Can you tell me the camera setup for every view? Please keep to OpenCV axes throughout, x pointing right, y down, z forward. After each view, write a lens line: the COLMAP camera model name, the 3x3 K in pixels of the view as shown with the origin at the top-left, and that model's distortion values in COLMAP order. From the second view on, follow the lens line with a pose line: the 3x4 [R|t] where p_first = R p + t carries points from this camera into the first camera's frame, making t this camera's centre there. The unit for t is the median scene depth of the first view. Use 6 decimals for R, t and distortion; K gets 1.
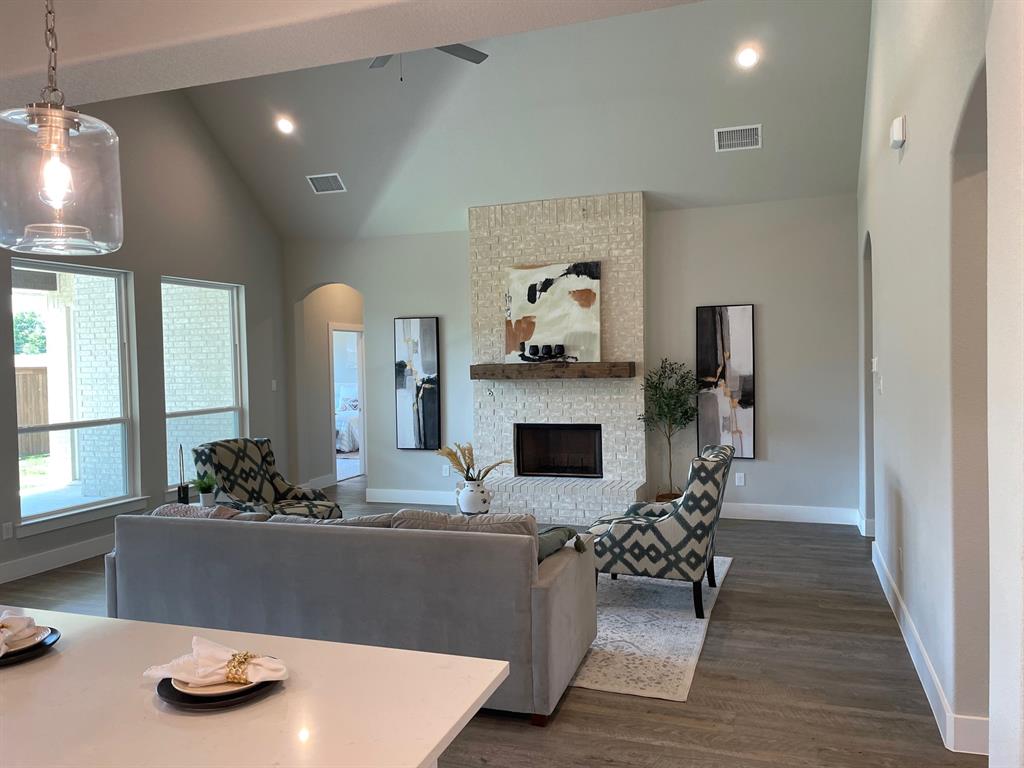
lens RADIAL K [[752.4, 0, 486.7], [0, 752.4, 378.0], [0, 0, 1]] dist [-0.025943, -0.004365]
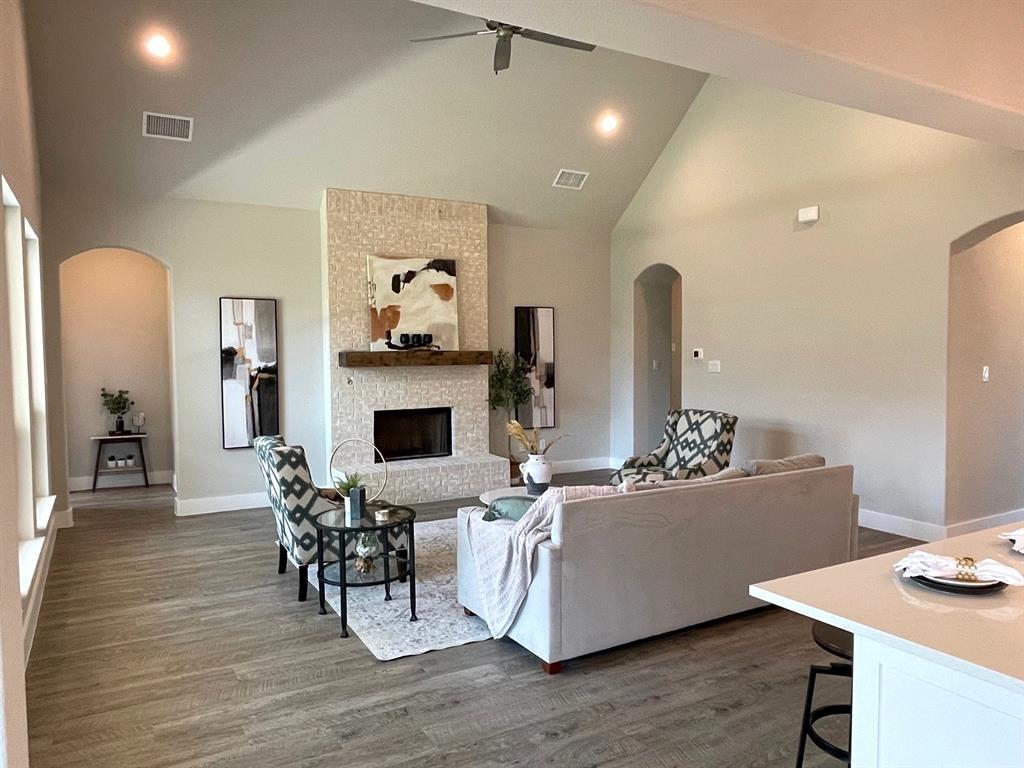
lens RADIAL K [[738.3, 0, 515.7], [0, 738.3, 374.8], [0, 0, 1]] dist [-0.047985, 0.000929]
pose [[0.634904, -0.012963, 0.772483, -0.627144], [0.009497, 0.999915, 0.008974, 0.005199], [-0.772533, 0.001639, 0.634973, 0.235590]]
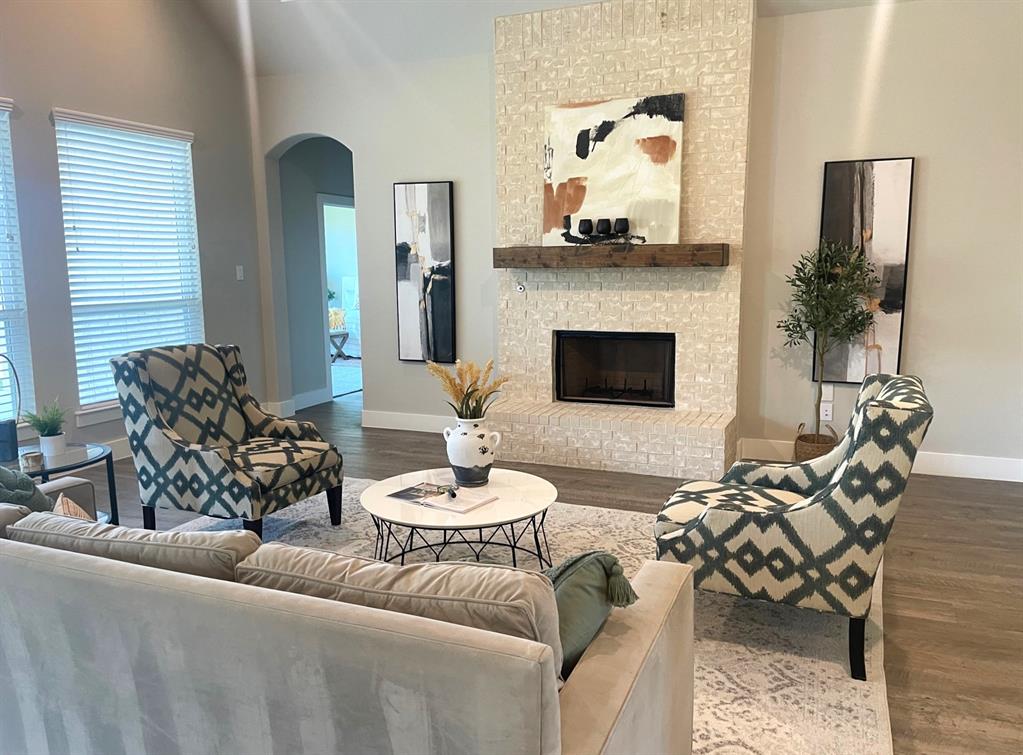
lens RADIAL K [[788.9, 0, 505.7], [0, 788.9, 383.8], [0, 0, 1]] dist [0.027964, -0.001483]
pose [[0.999200, 0.016833, -0.036266, 0.019603], [-0.011877, 0.991075, 0.132779, 0.011673], [0.038177, -0.132242, 0.990482, 0.244790]]
